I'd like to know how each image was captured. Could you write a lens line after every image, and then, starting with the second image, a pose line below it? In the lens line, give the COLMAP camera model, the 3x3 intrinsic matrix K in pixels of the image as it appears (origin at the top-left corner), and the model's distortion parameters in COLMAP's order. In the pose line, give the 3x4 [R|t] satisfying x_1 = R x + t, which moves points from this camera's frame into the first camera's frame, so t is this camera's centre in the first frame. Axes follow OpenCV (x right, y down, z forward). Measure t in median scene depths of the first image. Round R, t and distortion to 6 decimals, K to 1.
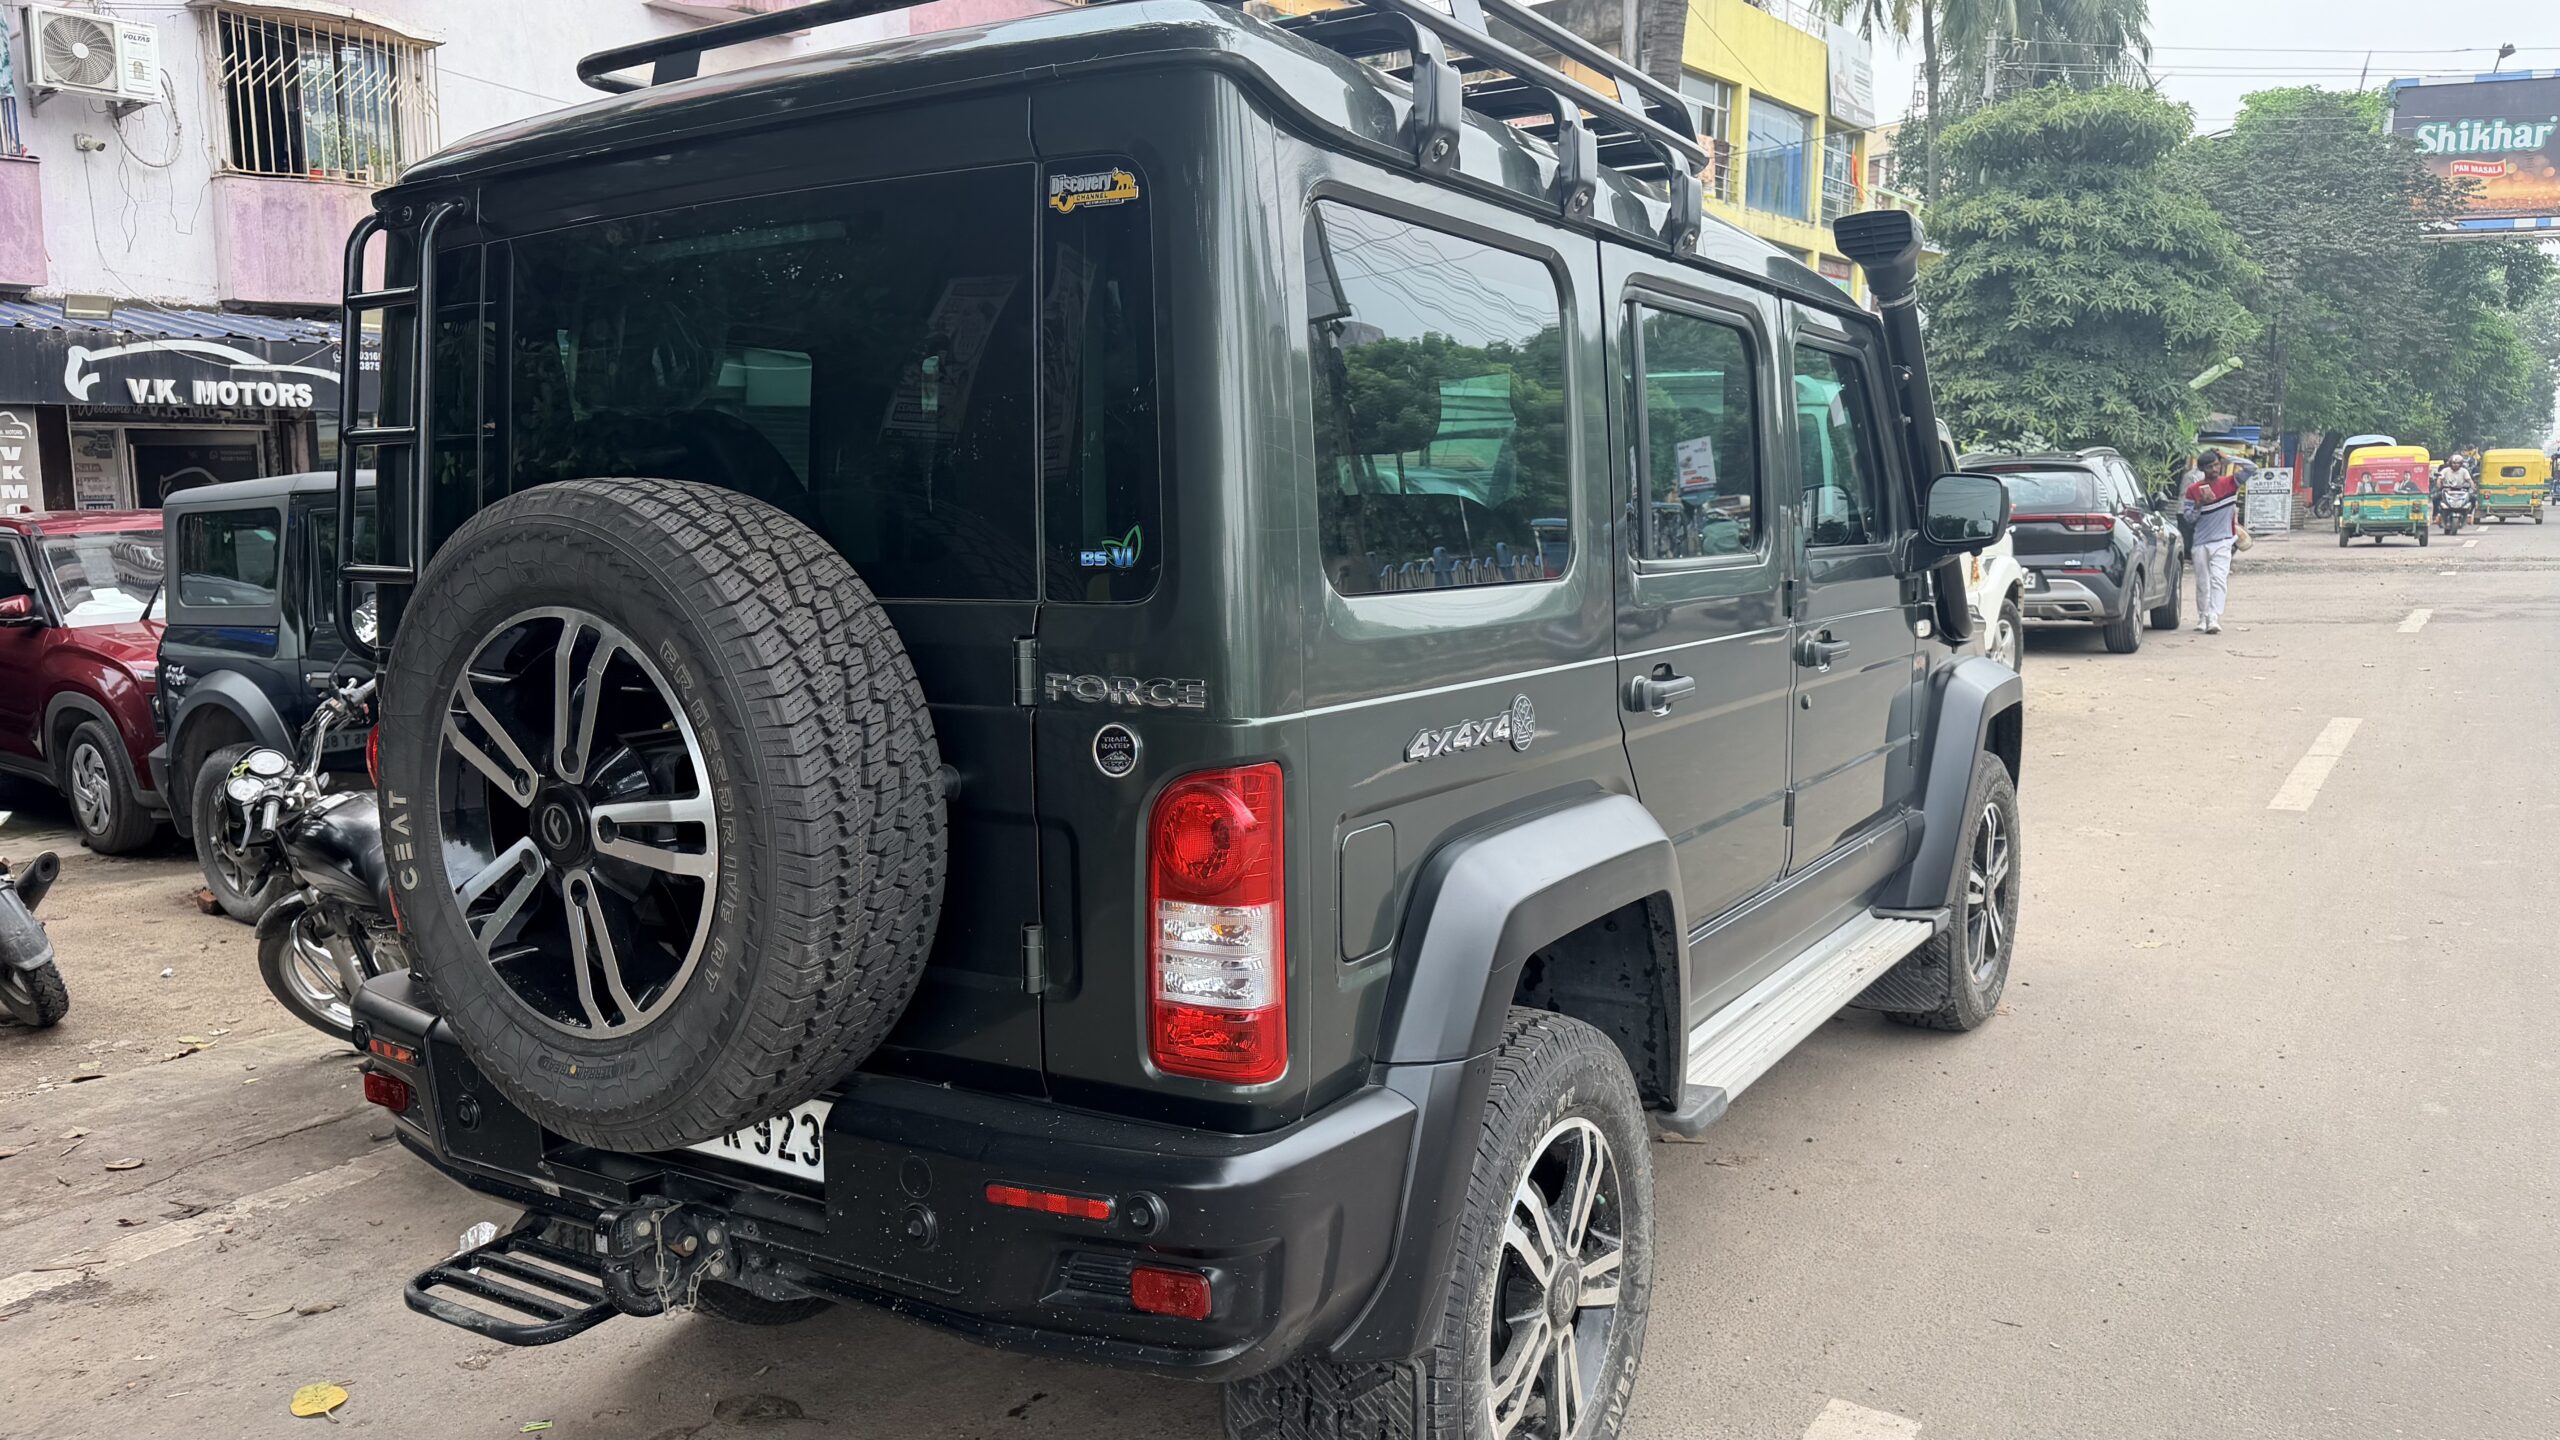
lens RADIAL K [[1921.8, 0, 1294.4], [0, 1921.8, 712.4], [0, 0, 1]] dist [0.002923, -0.001658]
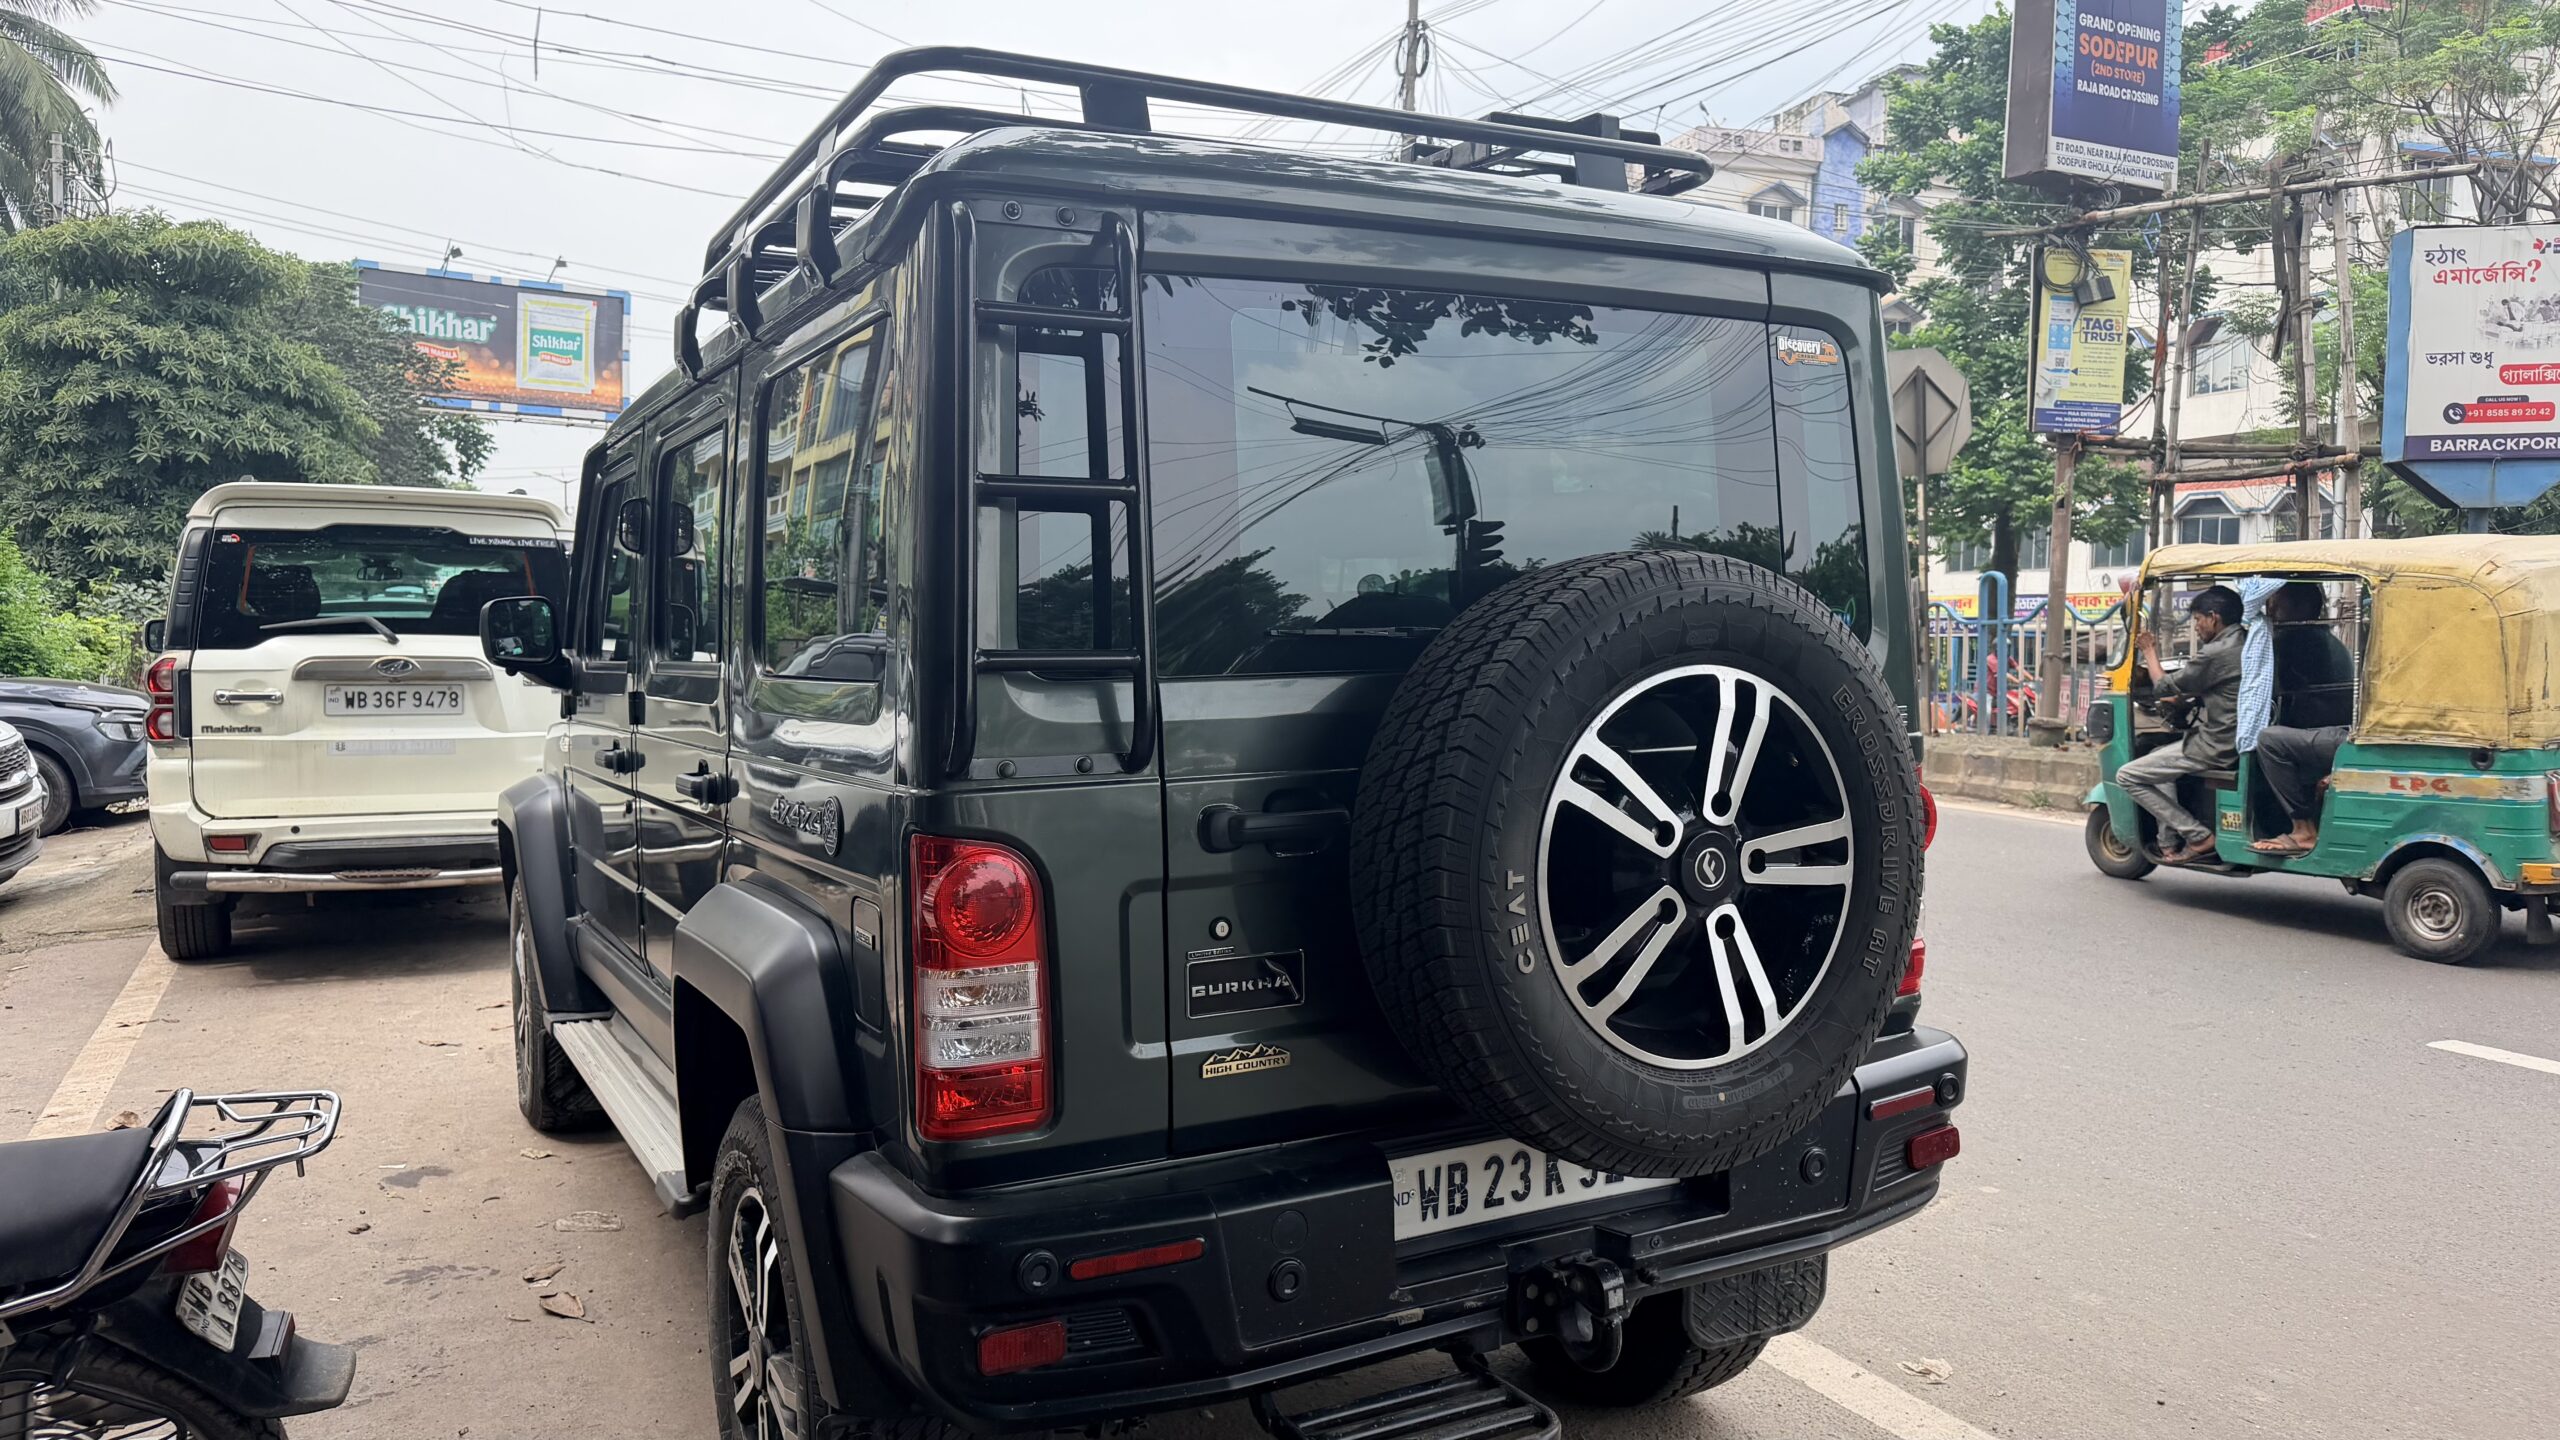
lens RADIAL K [[1869.2, 0, 1280.0], [0, 1869.2, 720.0], [0, 0, 1]] dist [0.055014, -0.004783]
pose [[0.488954, -0.038684, 0.871451, -0.167174], [0.104142, 0.994460, -0.014288, -0.003915], [-0.866070, 0.097741, 0.490274, 0.081750]]
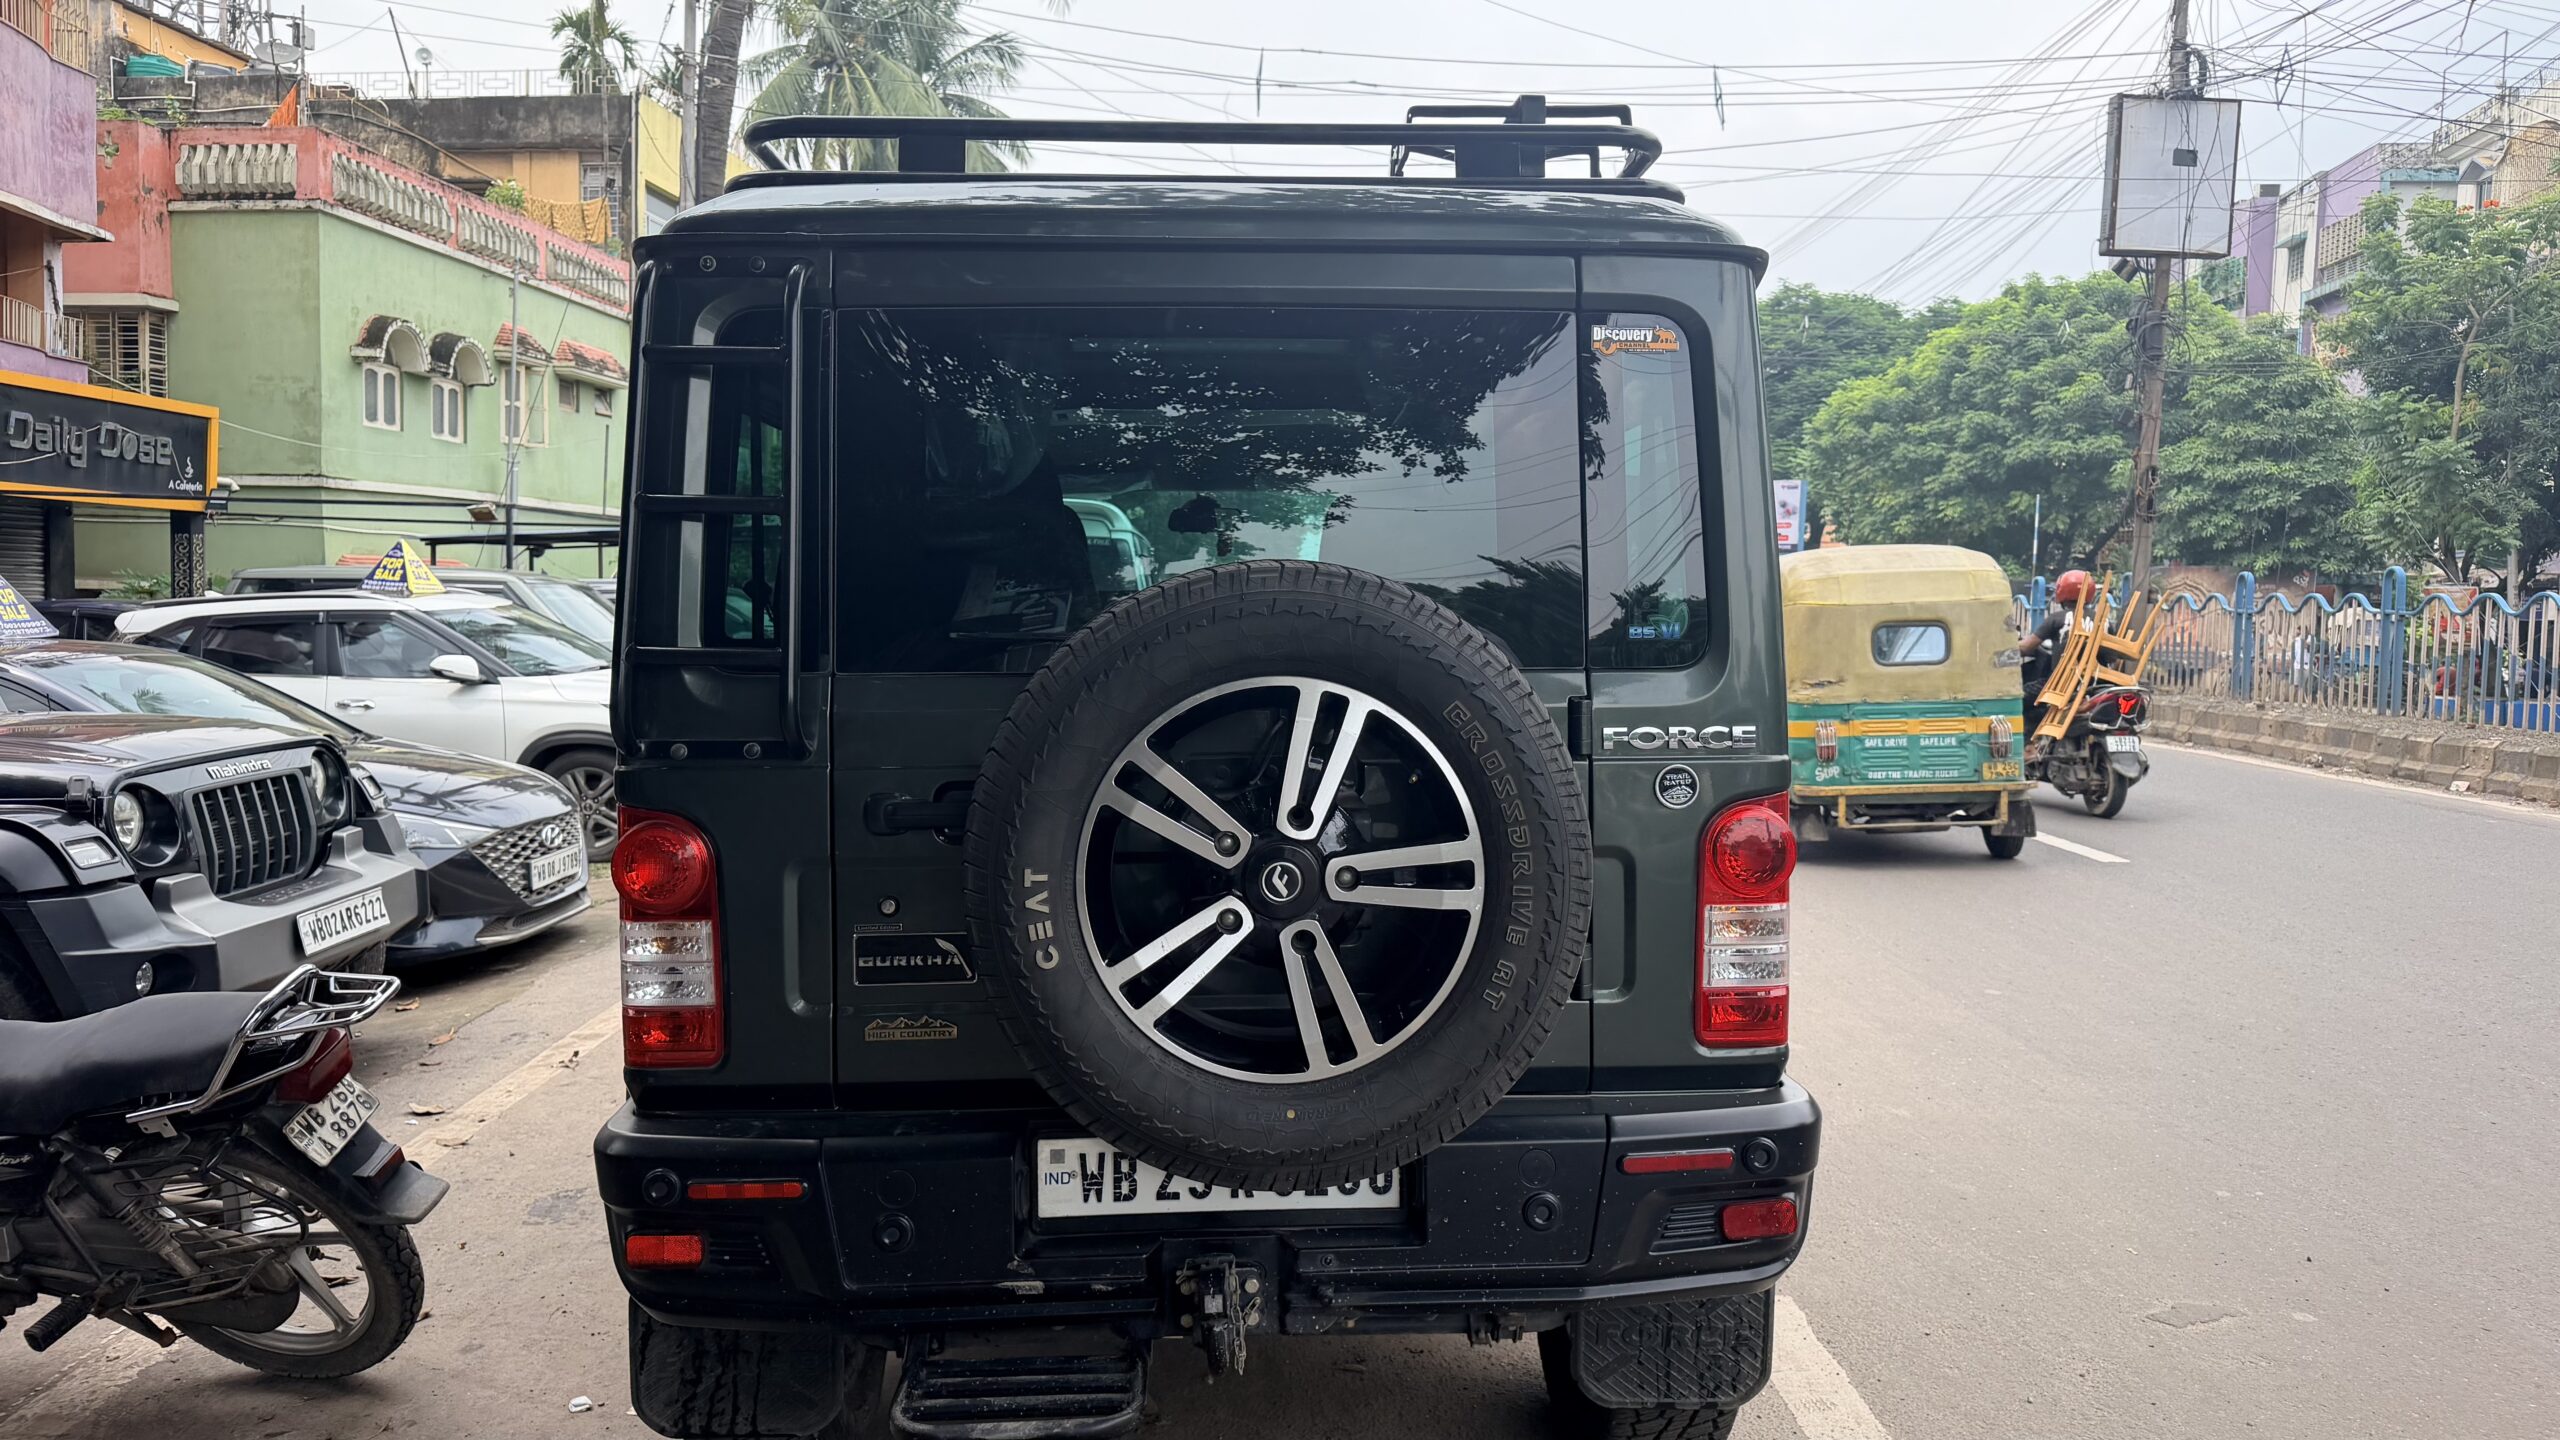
lens RADIAL K [[1921.8, 0, 1294.4], [0, 1921.8, 712.4], [0, 0, 1]] dist [0.002923, -0.001658]
pose [[0.817250, -0.019632, 0.575949, -0.116868], [0.056535, 0.997330, -0.046225, 0.001813], [-0.573504, 0.070338, 0.816178, 0.015347]]
